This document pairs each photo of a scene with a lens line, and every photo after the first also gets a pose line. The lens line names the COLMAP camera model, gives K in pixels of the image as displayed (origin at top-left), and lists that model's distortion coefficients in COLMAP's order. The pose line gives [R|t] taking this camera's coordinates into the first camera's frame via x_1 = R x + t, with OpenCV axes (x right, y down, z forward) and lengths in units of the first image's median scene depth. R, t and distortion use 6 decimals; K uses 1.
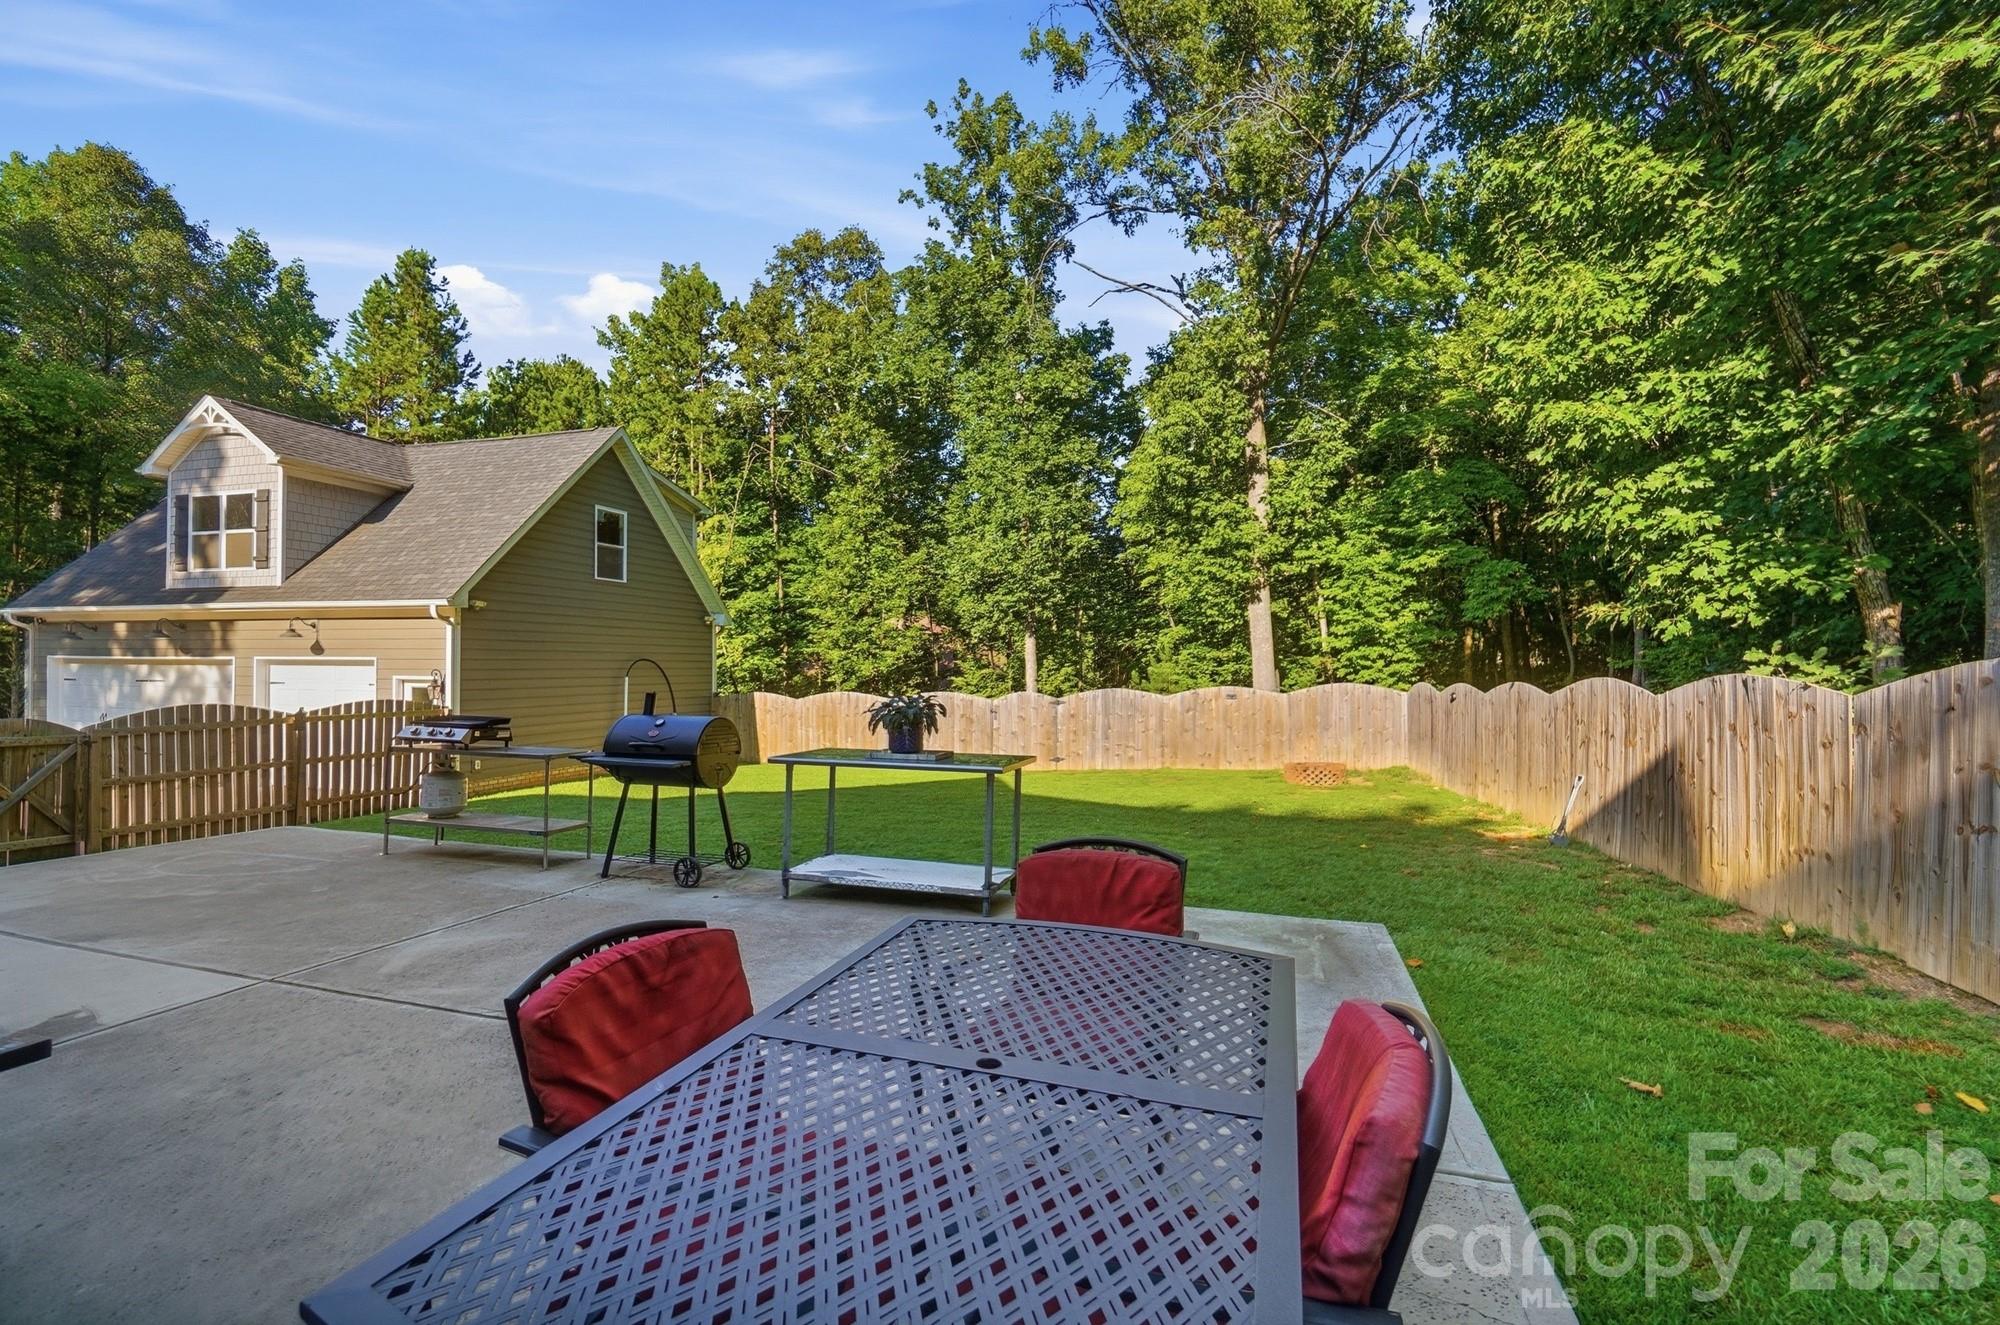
lens RADIAL K [[904.6, 0, 993.8], [0, 904.6, 673.5], [0, 0, 1]] dist [0.000451, 0.000350]
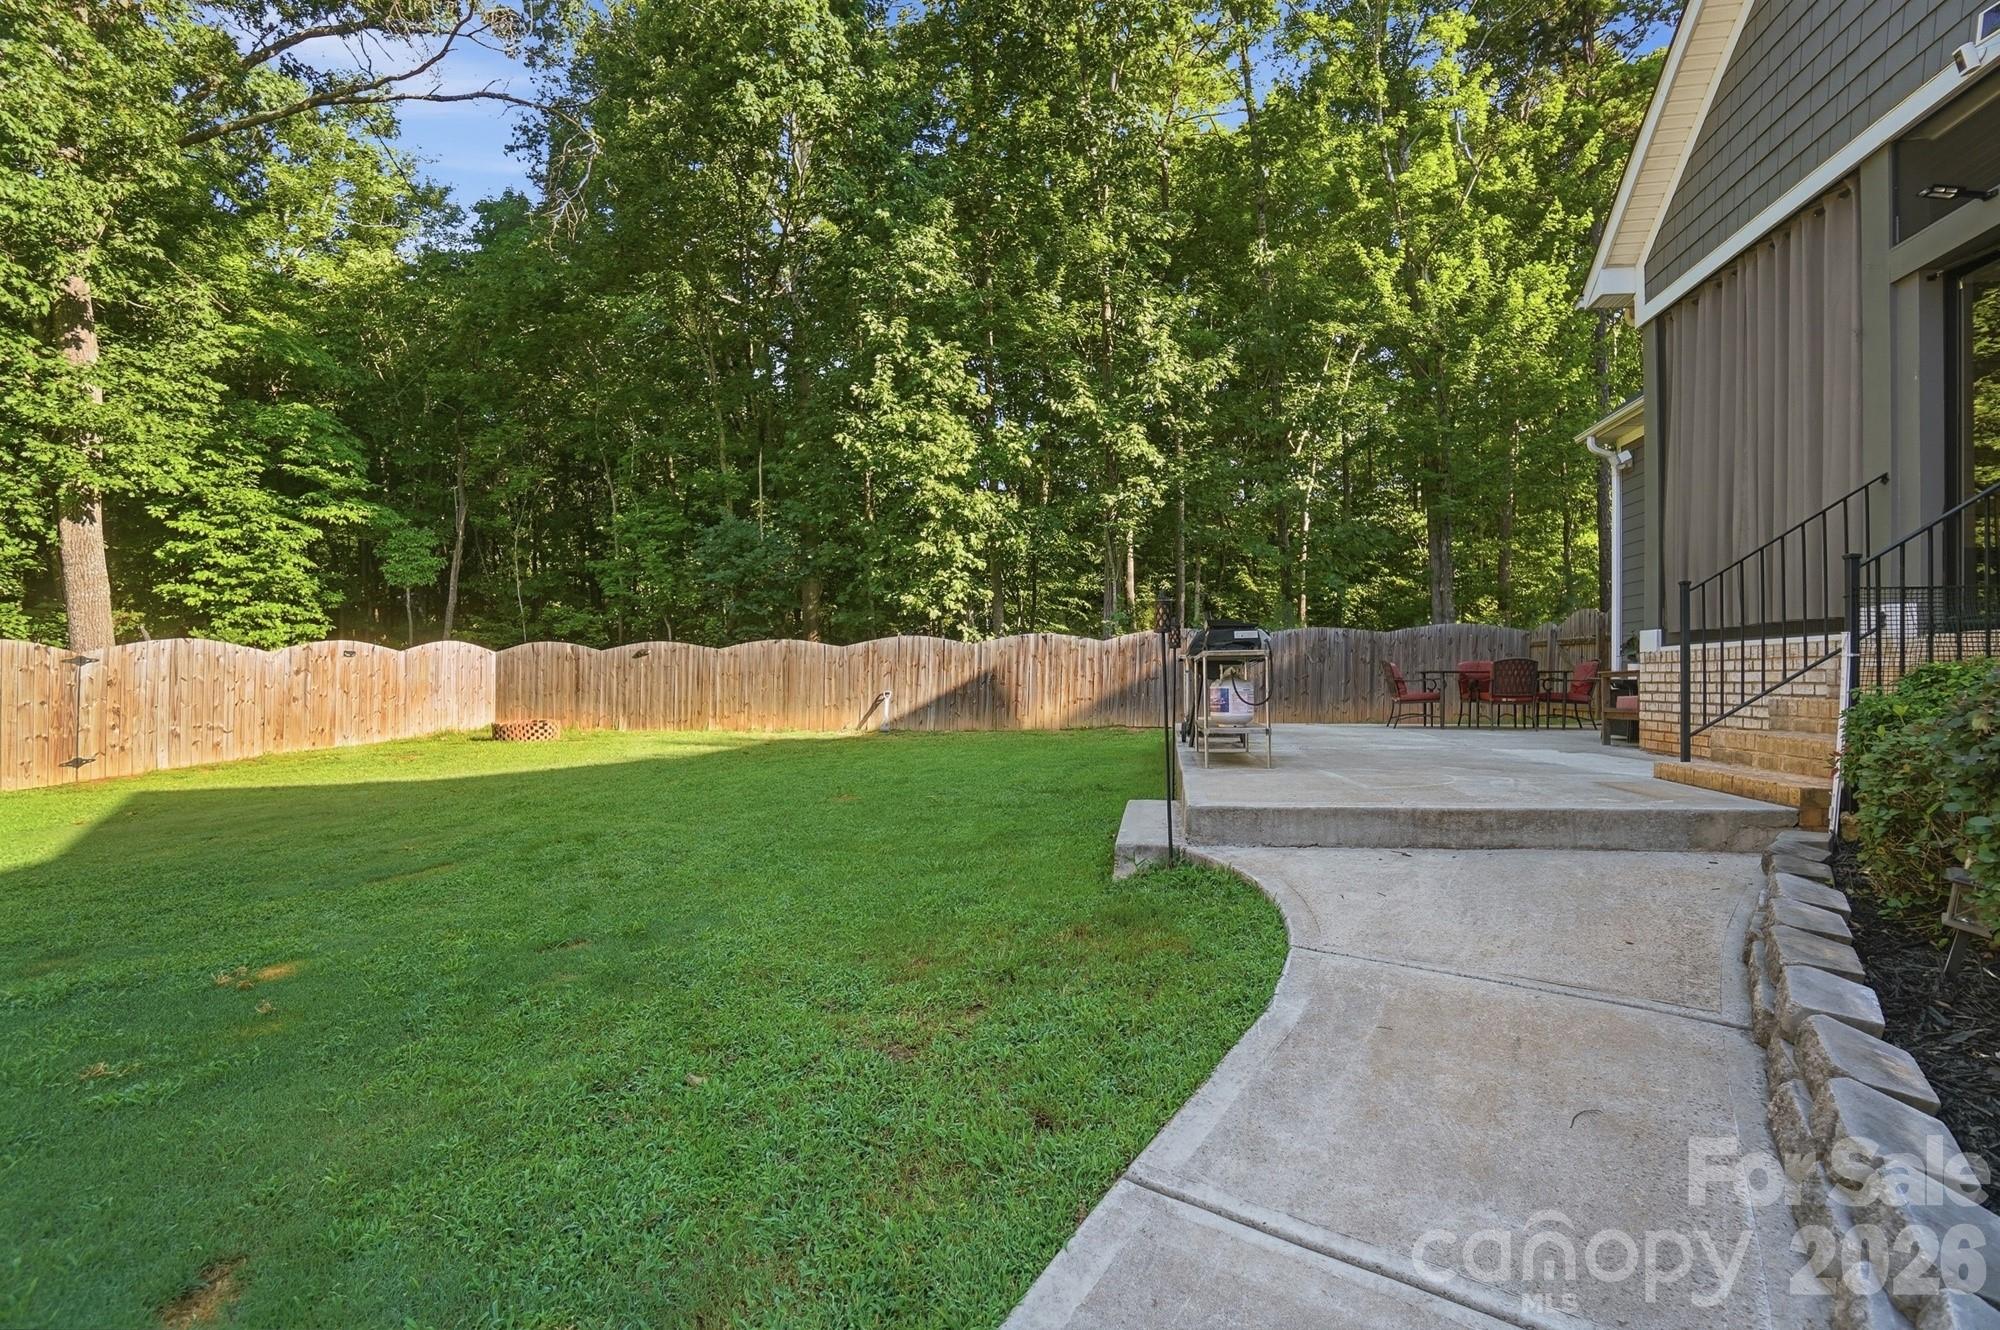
lens RADIAL K [[870.4, 0, 997.2], [0, 870.4, 666.4], [0, 0, 1]] dist [0.002284, 0.000288]
pose [[-0.122757, 0.005545, 0.992421, -0.533378], [-0.003992, 0.999974, -0.006081, 0.036696], [-0.992429, -0.004708, -0.122732, 0.503571]]
